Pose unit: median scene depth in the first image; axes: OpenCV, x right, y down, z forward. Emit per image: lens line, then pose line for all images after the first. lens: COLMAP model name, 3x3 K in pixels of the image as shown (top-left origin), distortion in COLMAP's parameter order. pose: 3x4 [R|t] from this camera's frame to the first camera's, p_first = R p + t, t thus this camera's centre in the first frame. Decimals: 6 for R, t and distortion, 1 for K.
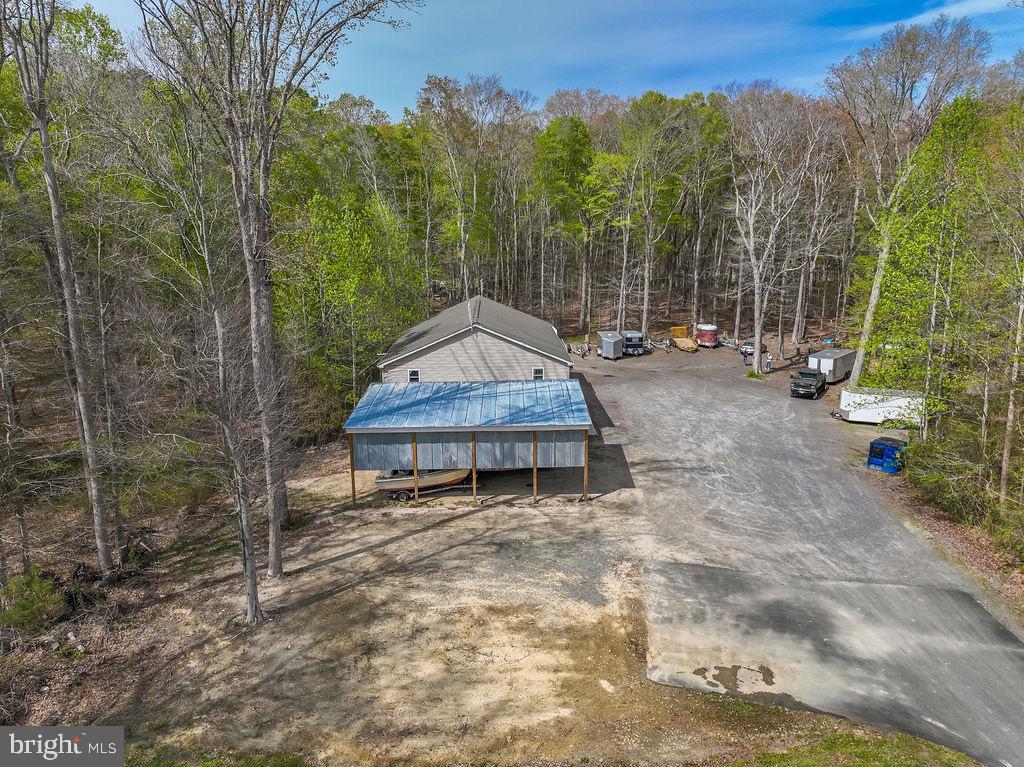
lens RADIAL K [[716.5, 0, 509.4], [0, 716.5, 377.4], [0, 0, 1]] dist [0.003726, 0.003870]
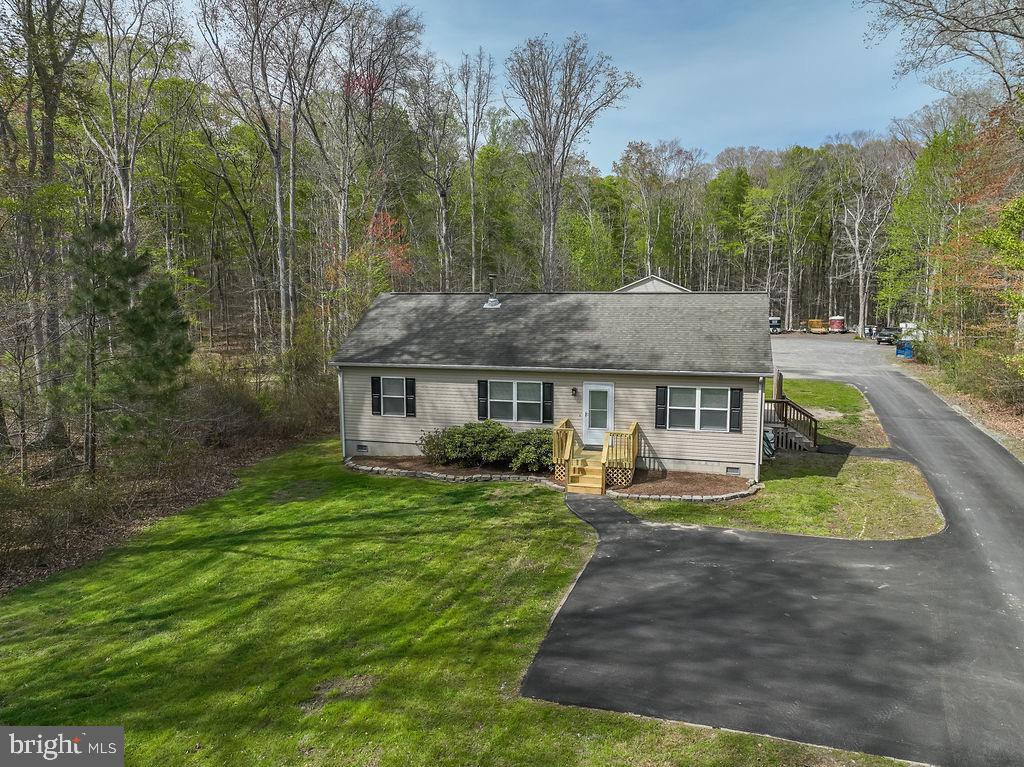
lens RADIAL K [[716.5, 0, 509.4], [0, 716.5, 377.4], [0, 0, 1]] dist [0.003726, 0.003870]
pose [[0.966485, 0.037760, -0.253929, 0.080186], [-0.061902, 0.994216, -0.087766, 0.408520], [0.249147, 0.100543, 0.963233, -0.845494]]
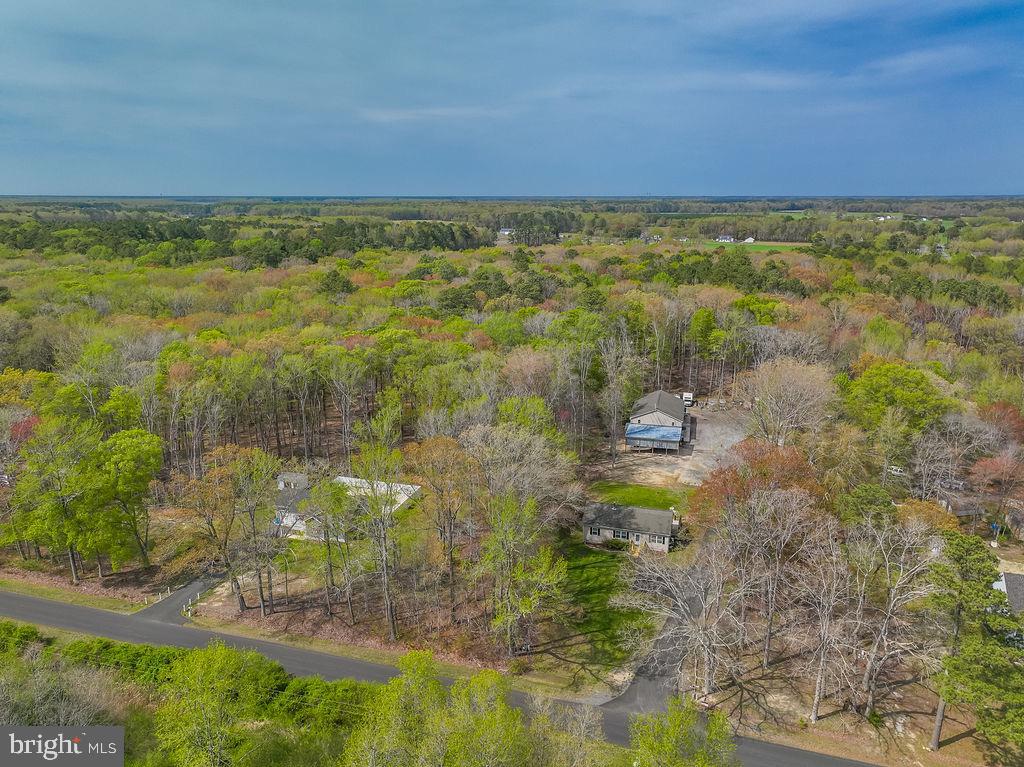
lens RADIAL K [[716.5, 0, 509.4], [0, 716.5, 377.4], [0, 0, 1]] dist [0.003726, 0.003870]
pose [[0.960052, 0.074330, -0.269771, 0.255811], [-0.064813, 0.996926, 0.044027, -0.431062], [0.272214, -0.024784, 0.961918, -3.408503]]
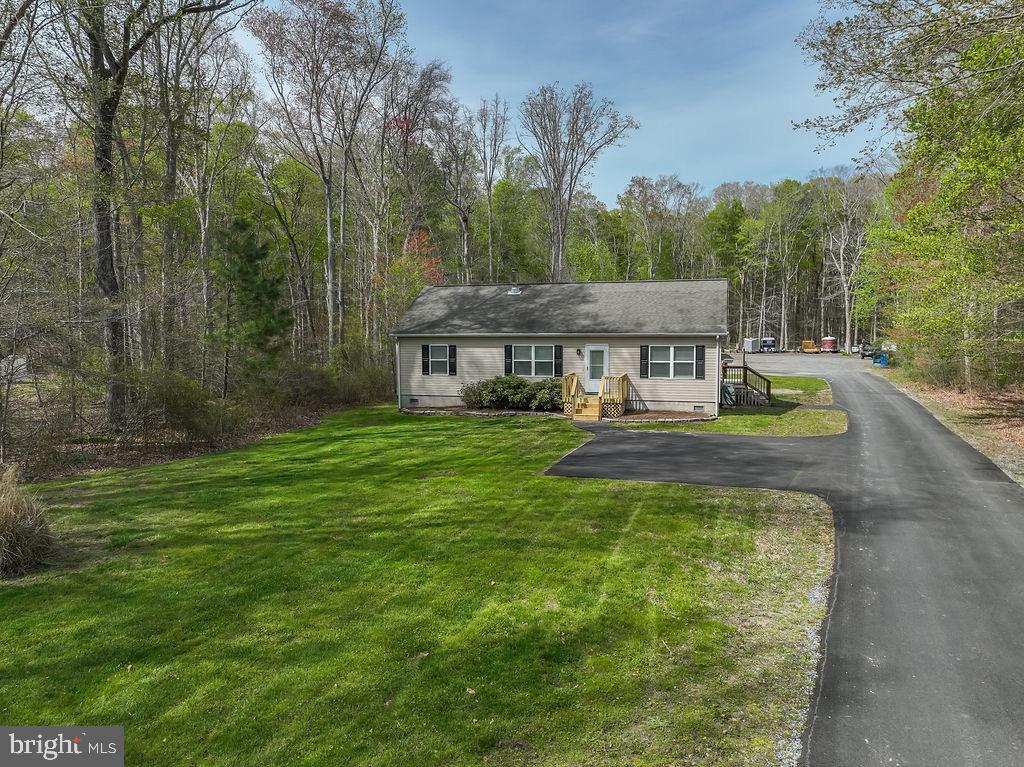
lens RADIAL K [[716.5, 0, 509.4], [0, 716.5, 377.4], [0, 0, 1]] dist [0.003726, 0.003870]
pose [[0.963173, 0.023188, -0.267879, 0.120794], [-0.062253, 0.988436, -0.138272, 0.509184], [0.261575, 0.149856, 0.953479, -1.026115]]
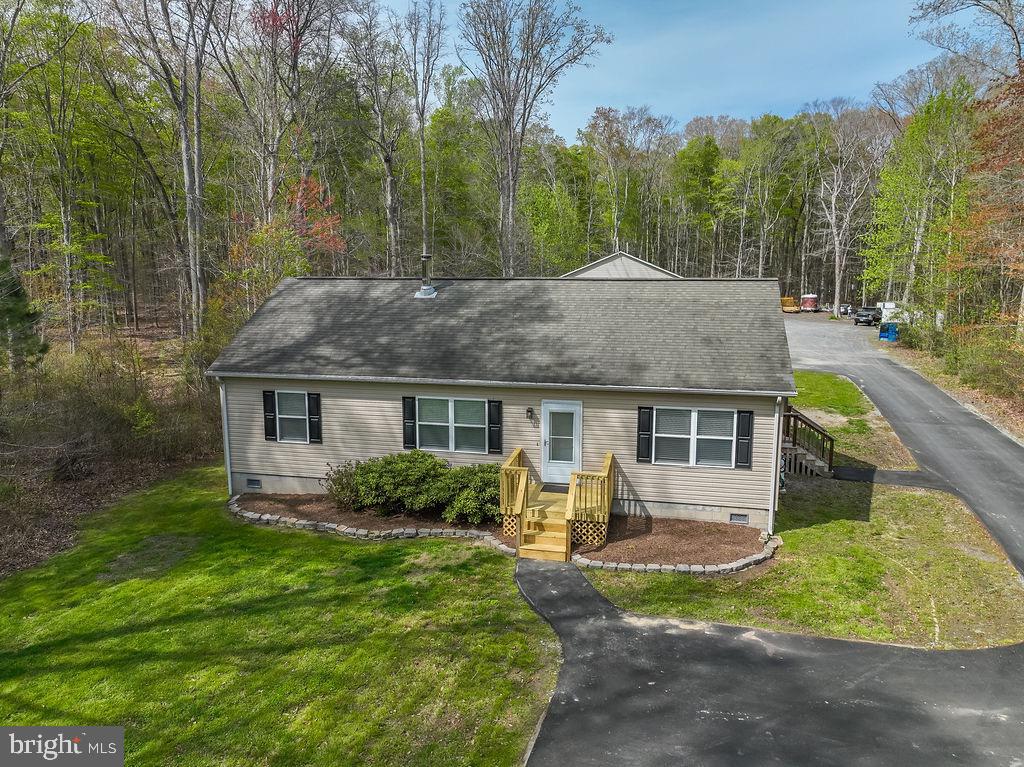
lens RADIAL K [[716.5, 0, 509.4], [0, 716.5, 377.4], [0, 0, 1]] dist [0.003726, 0.003870]
pose [[0.977735, 0.041400, -0.205719, 0.059536], [-0.053869, 0.997011, -0.055383, 0.366557], [0.202812, 0.065232, 0.977043, -0.693295]]
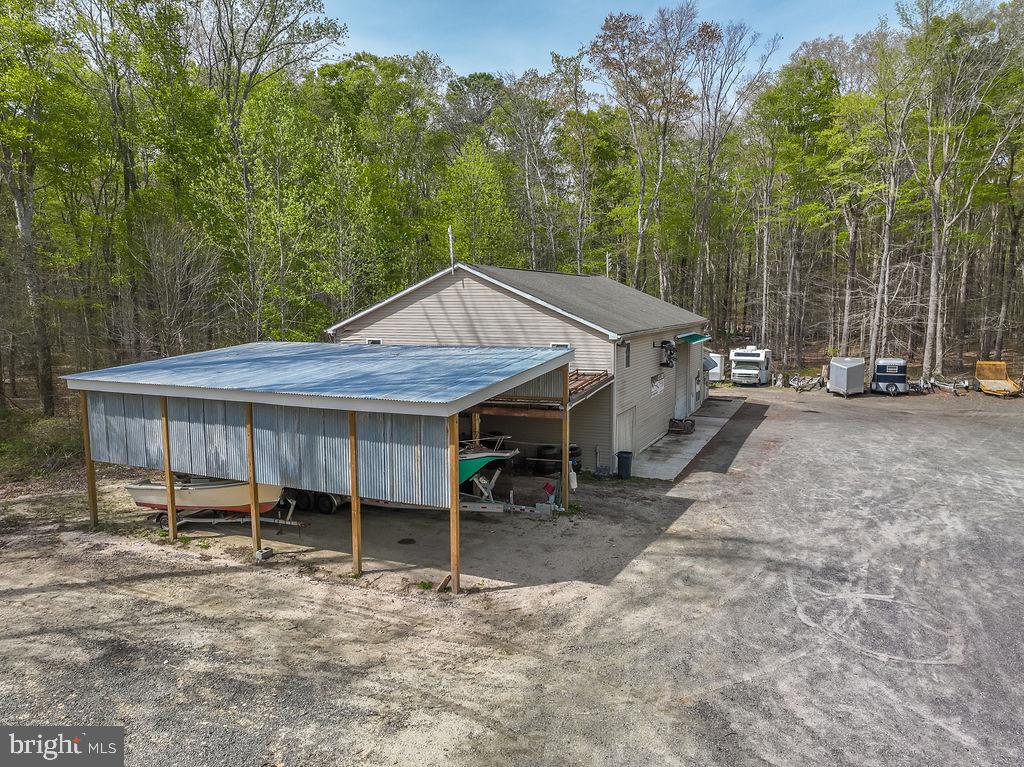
lens RADIAL K [[717.6, 0, 509.5], [0, 717.6, 371.3], [0, 0, 1]] dist [0.000525, -0.001503]
pose [[0.897174, 0.048252, -0.439033, 0.306062], [-0.096692, 0.991360, -0.088636, 0.075171], [0.430963, 0.121973, 0.894088, 0.599882]]
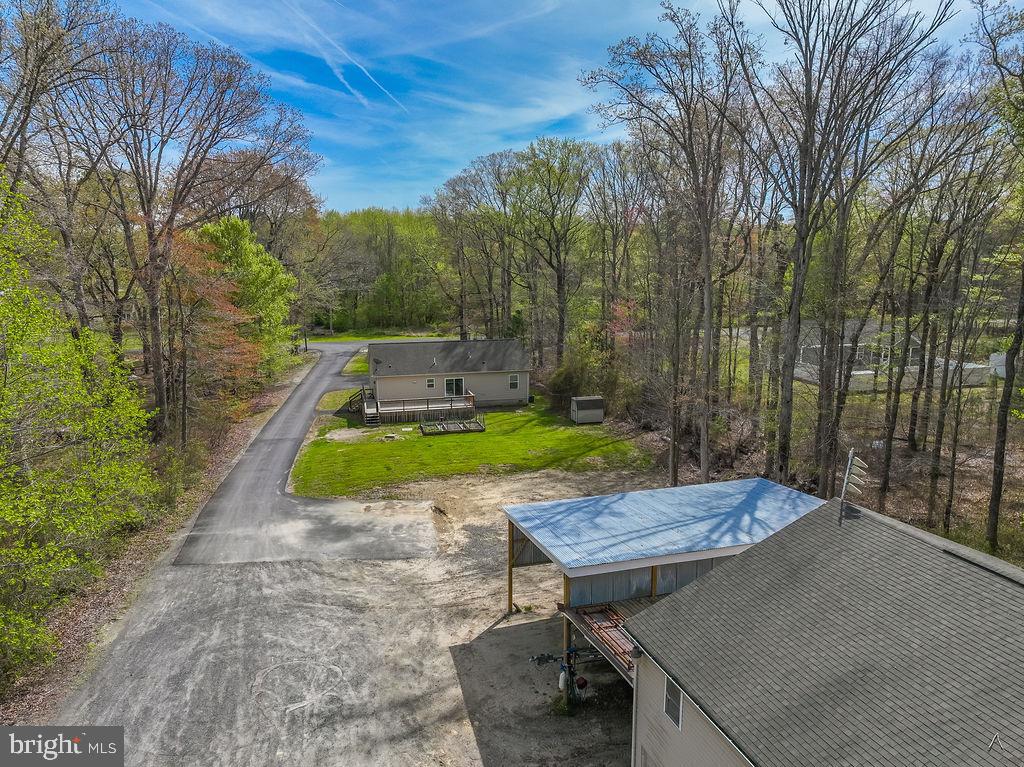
lens RADIAL K [[716.5, 0, 509.4], [0, 716.5, 377.4], [0, 0, 1]] dist [0.003726, 0.003870]
pose [[-0.959338, 0.055048, -0.276840, 0.301090], [-0.053250, 0.927889, 0.369035, -0.345347], [0.277191, 0.368771, -0.887228, 1.554607]]
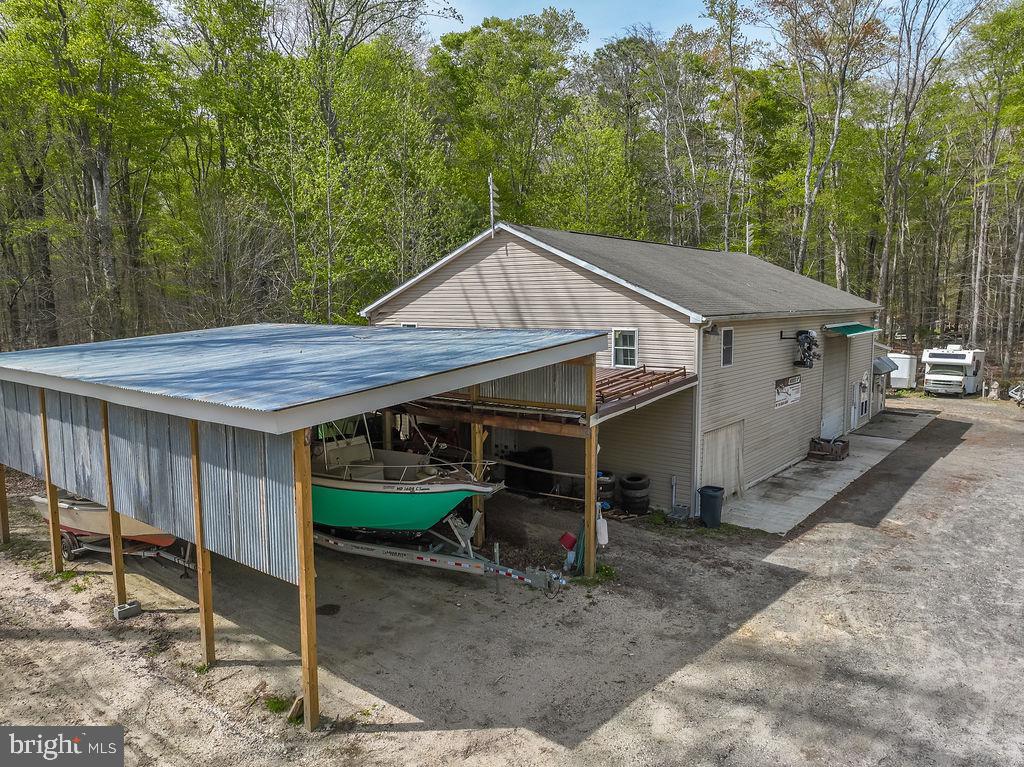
lens RADIAL K [[716.5, 0, 509.4], [0, 716.5, 377.4], [0, 0, 1]] dist [0.003726, 0.003870]
pose [[0.760012, 0.074519, -0.645623, 0.305297], [-0.139182, 0.989019, -0.049688, 0.051404], [0.634831, 0.127623, 0.762038, 0.810181]]
